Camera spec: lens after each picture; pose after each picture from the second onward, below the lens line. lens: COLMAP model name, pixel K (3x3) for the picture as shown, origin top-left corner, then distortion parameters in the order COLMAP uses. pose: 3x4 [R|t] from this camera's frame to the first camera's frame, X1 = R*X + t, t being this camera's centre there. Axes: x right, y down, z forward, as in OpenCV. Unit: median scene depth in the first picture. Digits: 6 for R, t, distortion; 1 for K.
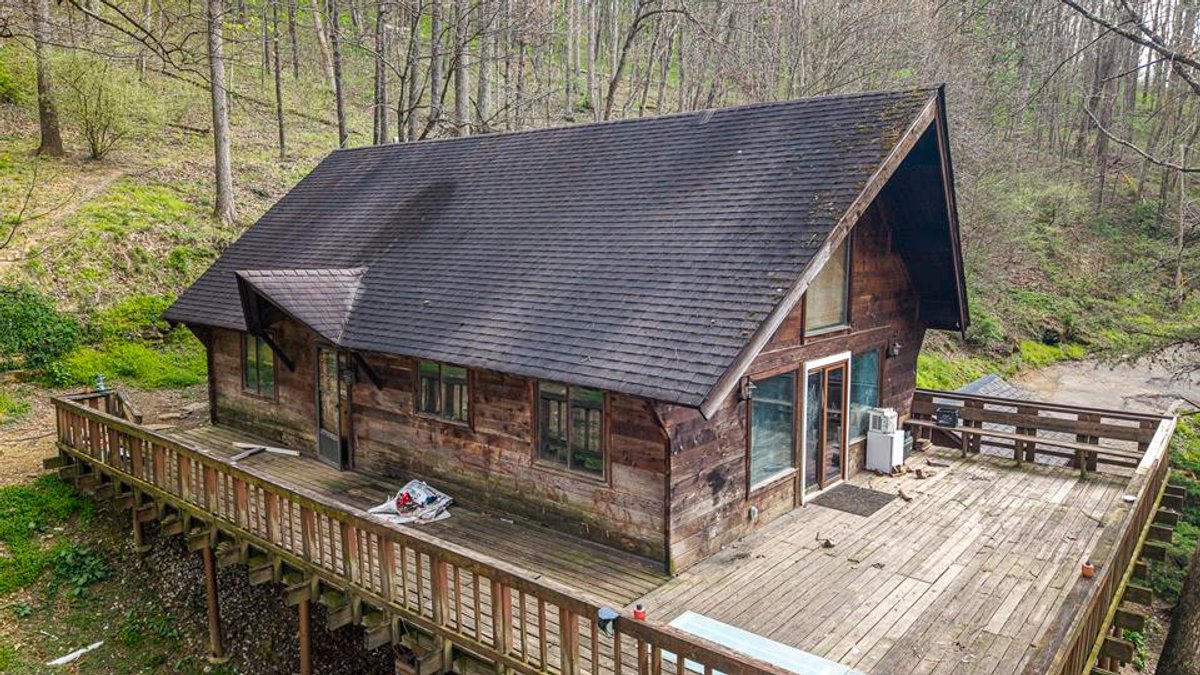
lens RADIAL K [[812.0, 0, 597.7], [0, 812.0, 331.7], [0, 0, 1]] dist [0.015753, -0.019276]
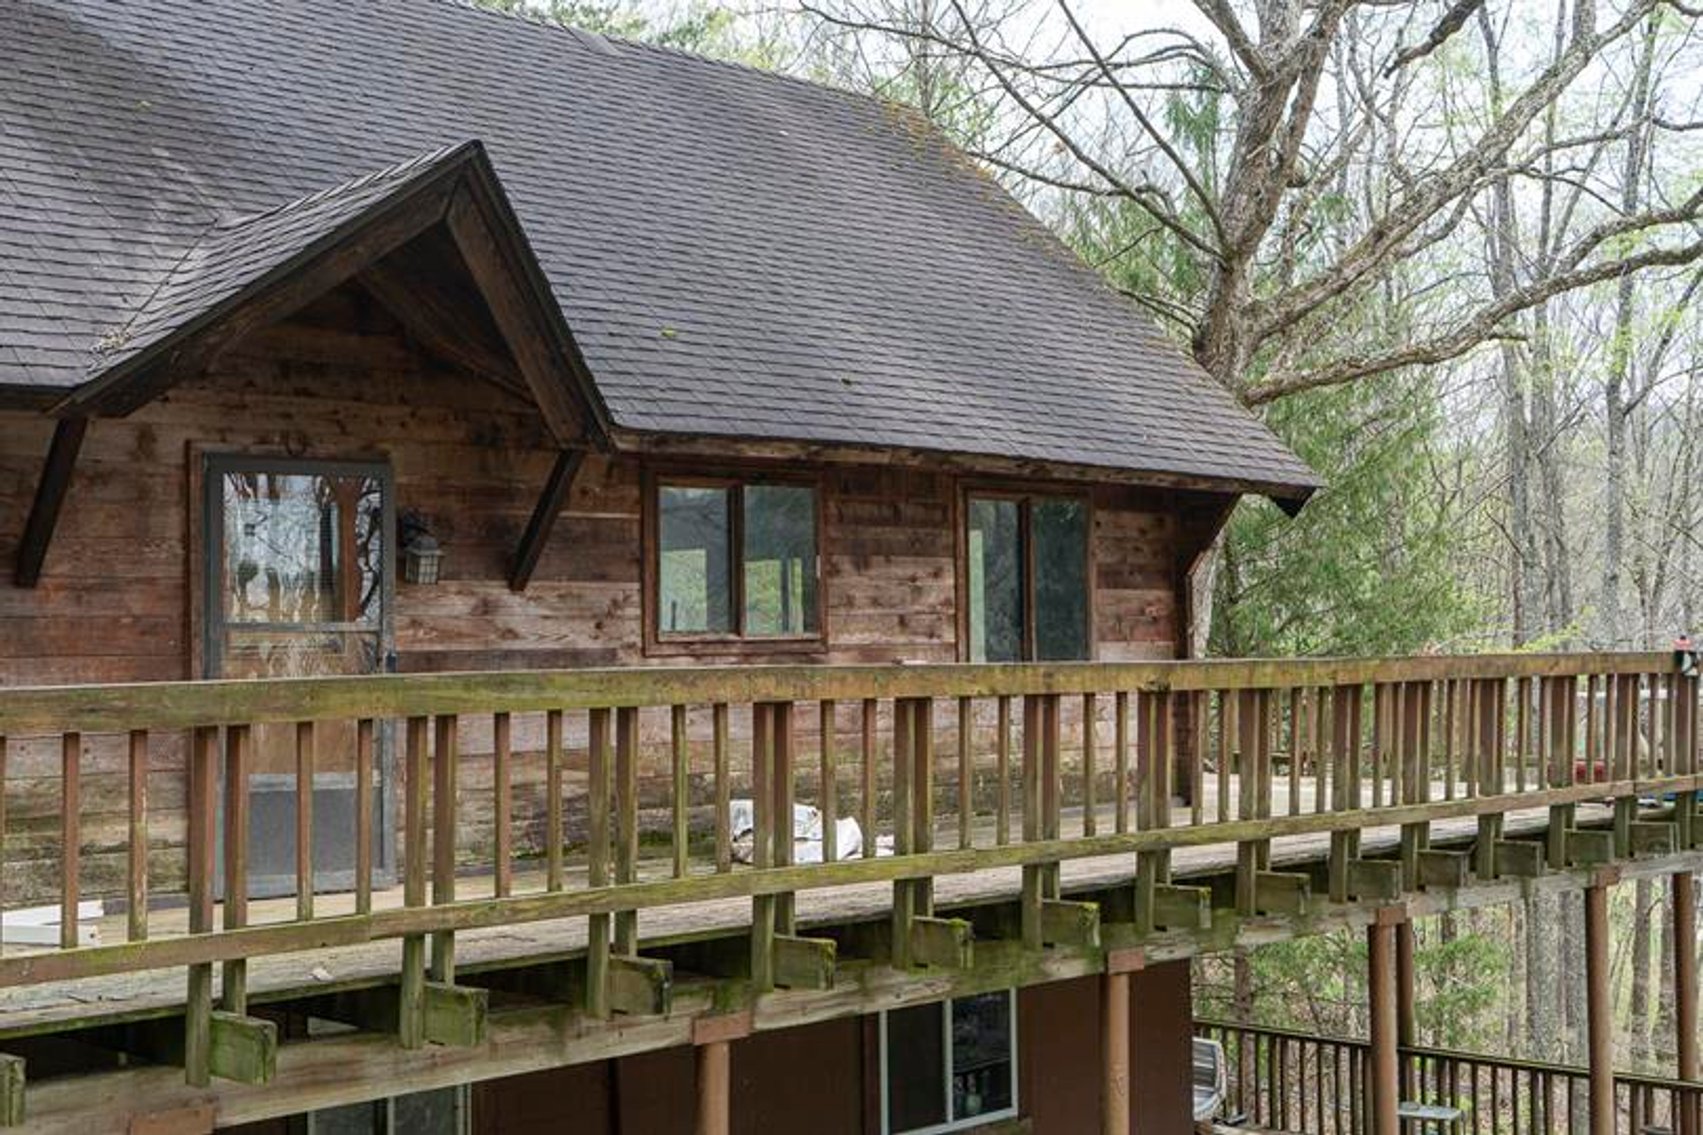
lens RADIAL K [[2171.7, 0, 851.5], [0, 2171.7, 567.5], [0, 0, 1]] dist [0.019707, -0.029473]
pose [[0.121589, 0.035511, 0.991945, -1.115160], [0.137849, 0.989071, -0.052305, 0.126178], [-0.982962, 0.143099, 0.115365, 0.758878]]
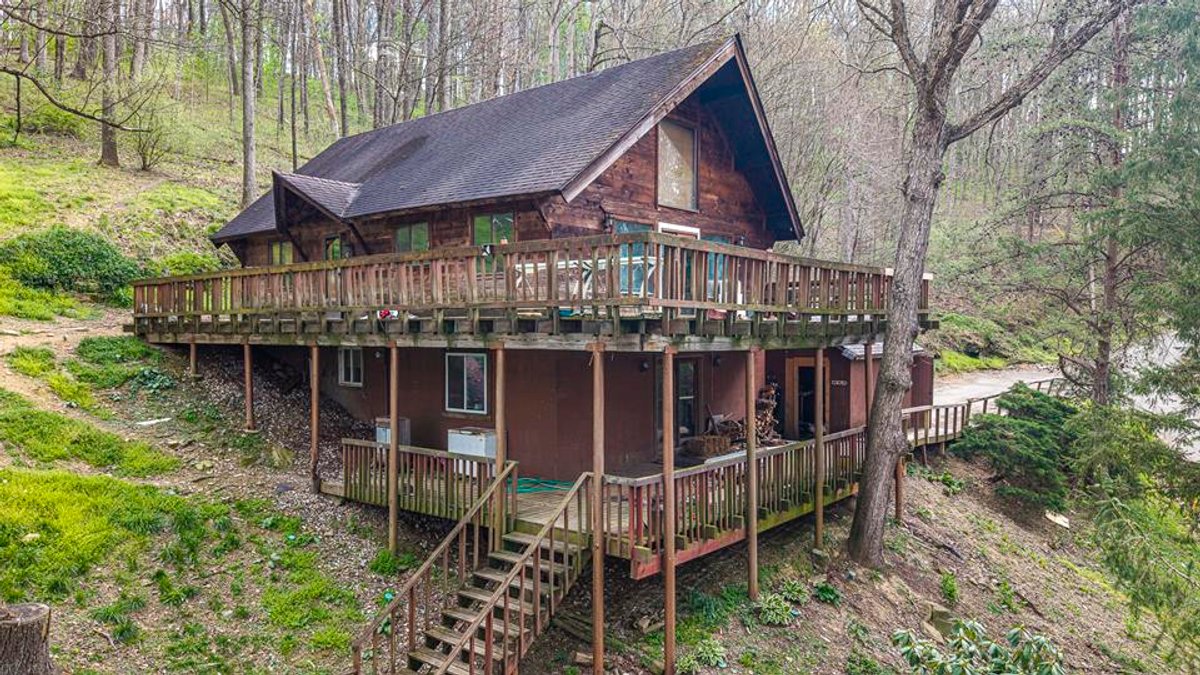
lens RADIAL K [[812.0, 0, 597.7], [0, 812.0, 331.7], [0, 0, 1]] dist [0.015753, -0.019276]
pose [[0.999969, -0.007237, 0.003248, 0.124160], [0.007563, 0.993328, -0.115073, 0.364895], [-0.002394, 0.115094, 0.993352, -0.396998]]
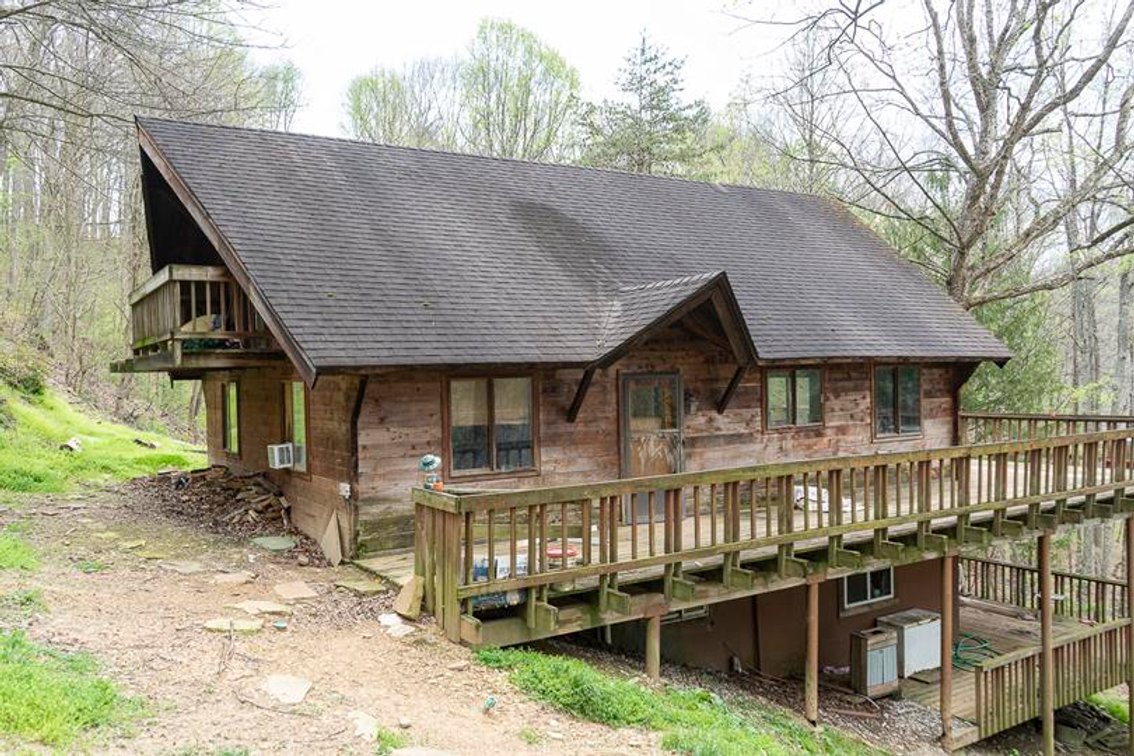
lens RADIAL K [[898.2, 0, 567.0], [0, 898.2, 378.0], [0, 0, 1]] dist [-0.010919, 0.007356]
pose [[0.324770, -0.014297, 0.945685, -1.290553], [0.138572, 0.989815, -0.032625, 0.040216], [-0.935587, 0.141641, 0.323443, 0.819661]]
